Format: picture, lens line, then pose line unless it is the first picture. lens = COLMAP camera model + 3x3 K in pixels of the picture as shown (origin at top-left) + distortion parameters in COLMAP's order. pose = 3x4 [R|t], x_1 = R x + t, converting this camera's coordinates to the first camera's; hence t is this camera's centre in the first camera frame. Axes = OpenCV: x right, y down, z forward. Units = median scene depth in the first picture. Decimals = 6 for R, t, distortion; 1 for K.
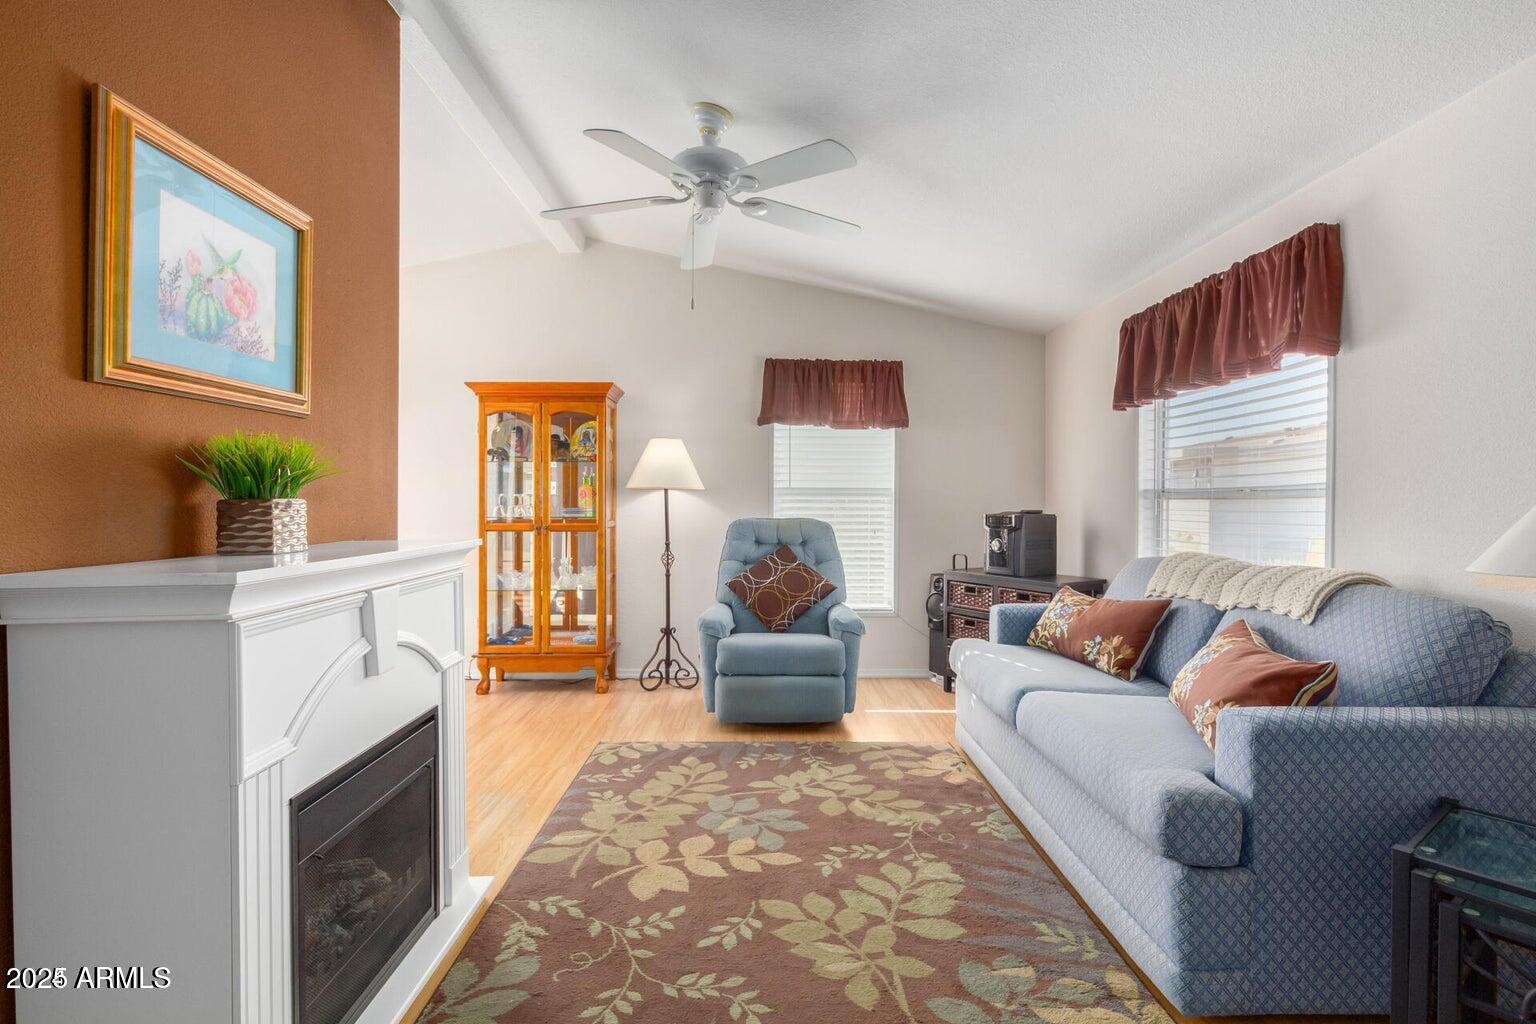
lens RADIAL K [[747.6, 0, 766.0], [0, 747.6, 503.1], [0, 0, 1]] dist [0.008759, 0.000859]
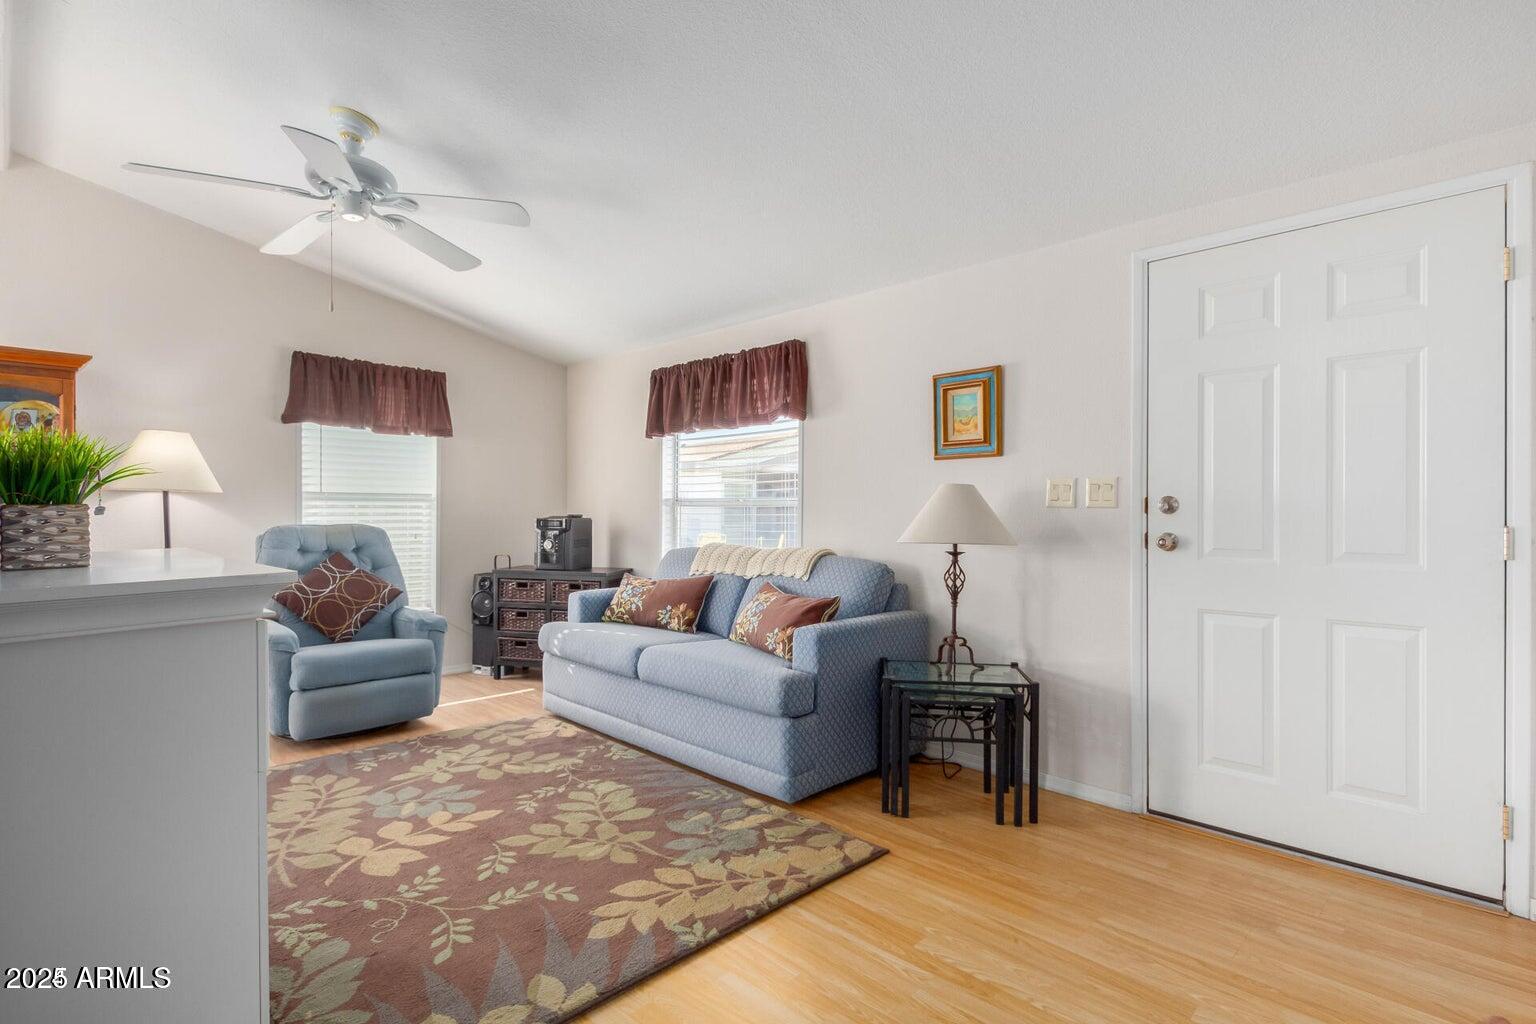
lens RADIAL K [[747.6, 0, 769.2], [0, 747.6, 515.5], [0, 0, 1]] dist [0.008759, 0.000859]
pose [[0.716202, -0.005811, 0.697869, -0.399232], [-0.000991, 0.999956, 0.009343, -0.001030], [-0.697893, -0.007383, 0.716164, -0.117179]]
